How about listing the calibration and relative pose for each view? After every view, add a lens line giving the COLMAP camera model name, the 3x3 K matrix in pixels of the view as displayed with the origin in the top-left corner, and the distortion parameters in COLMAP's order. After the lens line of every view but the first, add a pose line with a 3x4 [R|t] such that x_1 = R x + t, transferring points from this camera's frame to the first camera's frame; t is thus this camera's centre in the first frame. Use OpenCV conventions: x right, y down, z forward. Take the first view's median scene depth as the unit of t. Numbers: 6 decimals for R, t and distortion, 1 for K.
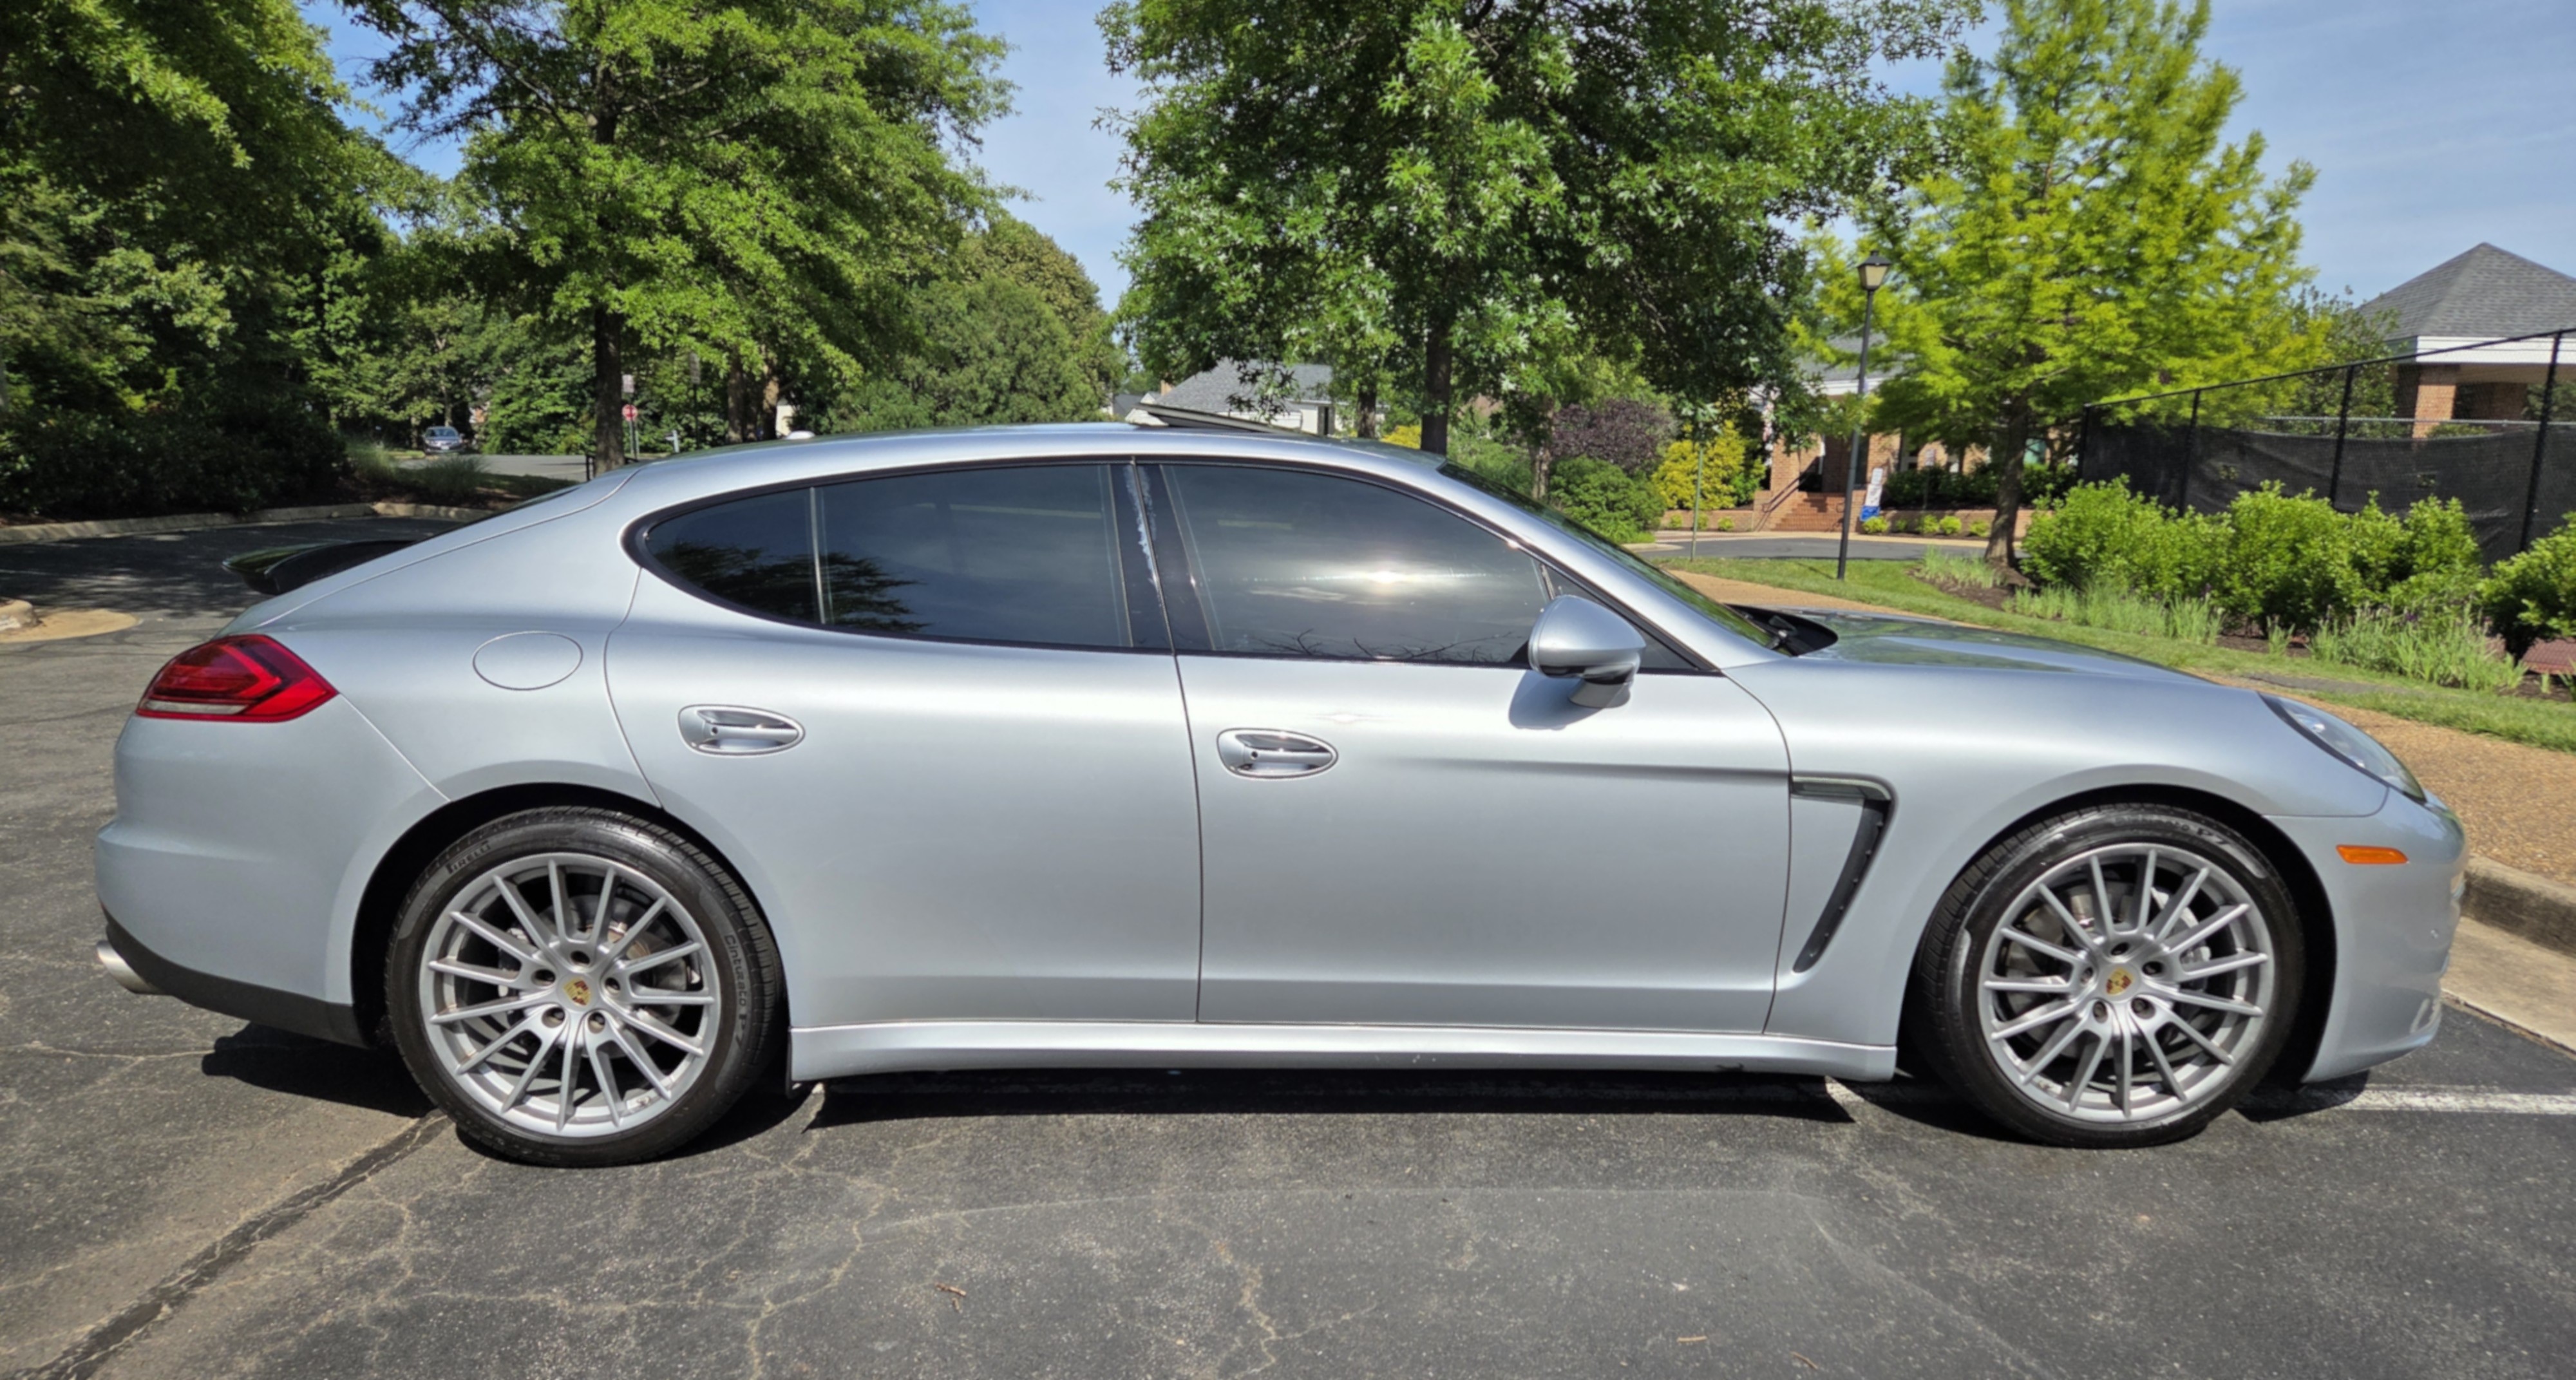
lens RADIAL K [[1714.7, 0, 1287.8], [0, 1714.7, 823.6], [0, 0, 1]] dist [0.086449, -0.083209]
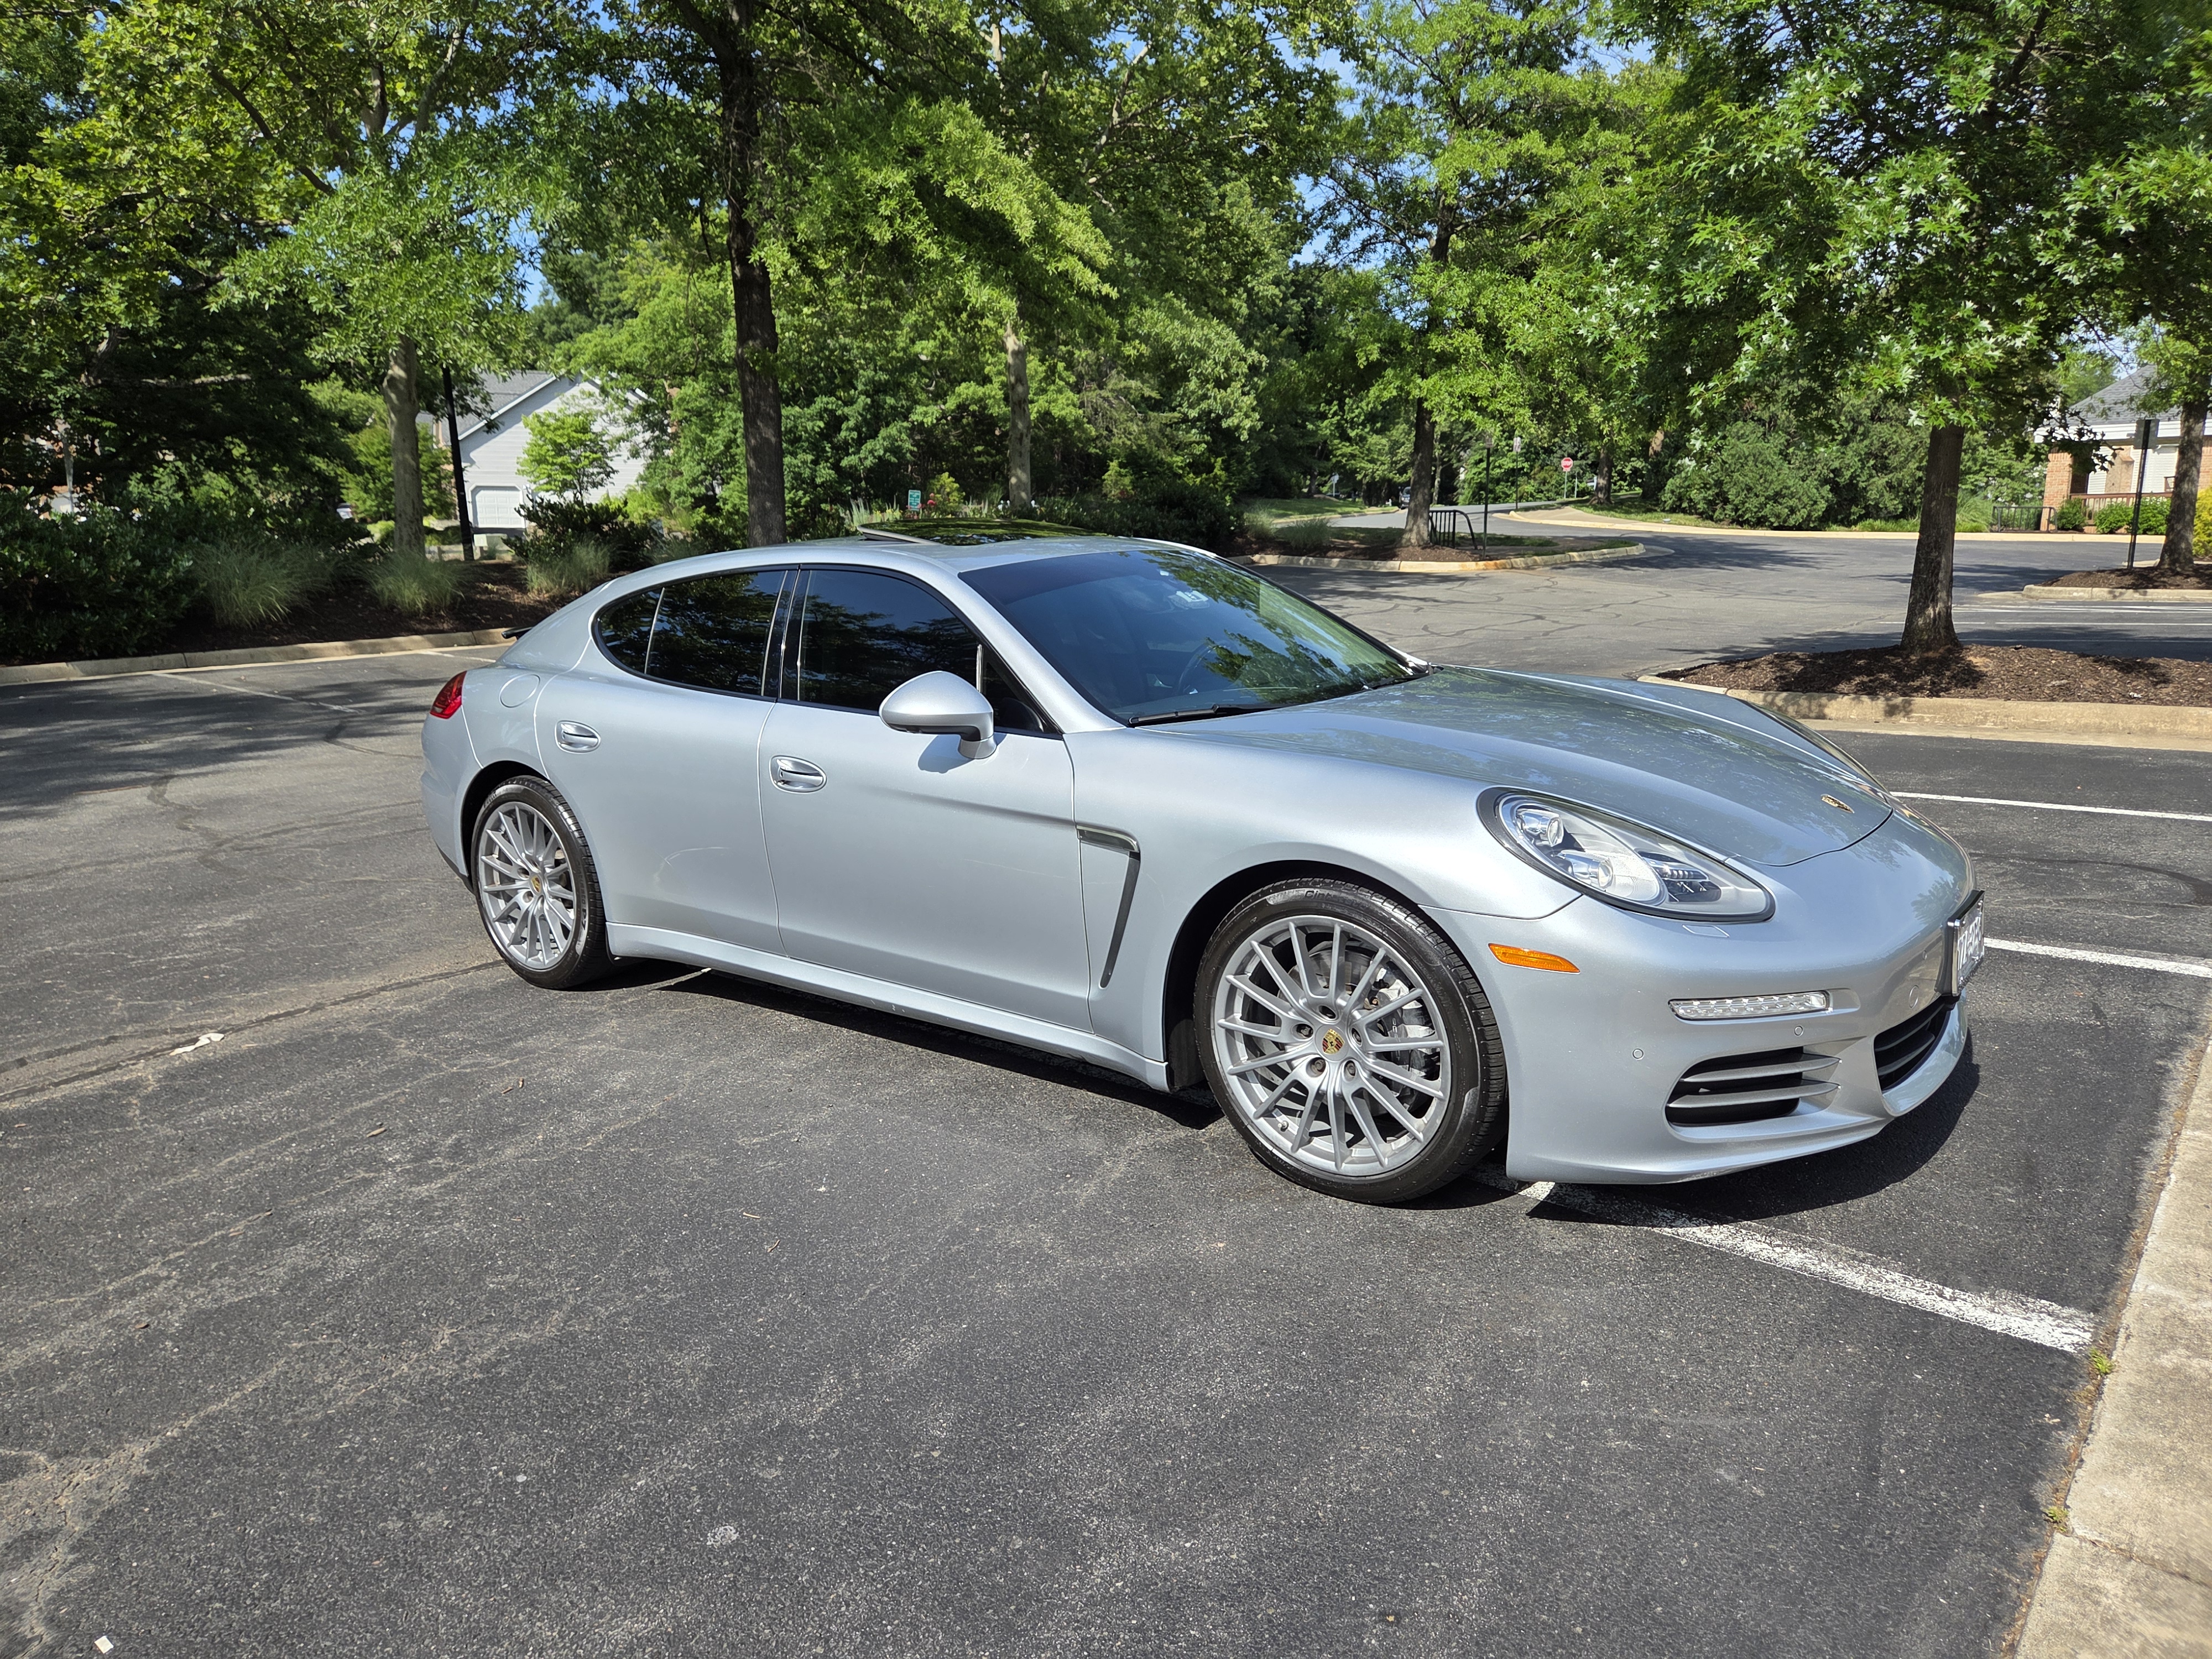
lens RADIAL K [[1477.2, 0, 1106.0], [0, 1477.2, 829.5], [0, 0, 1]] dist [0.067776, -0.055554]
pose [[0.778519, 0.094952, -0.620397, 0.135011], [-0.087415, 0.995259, 0.042630, -0.009955], [0.621504, 0.021044, 0.783128, 0.027610]]
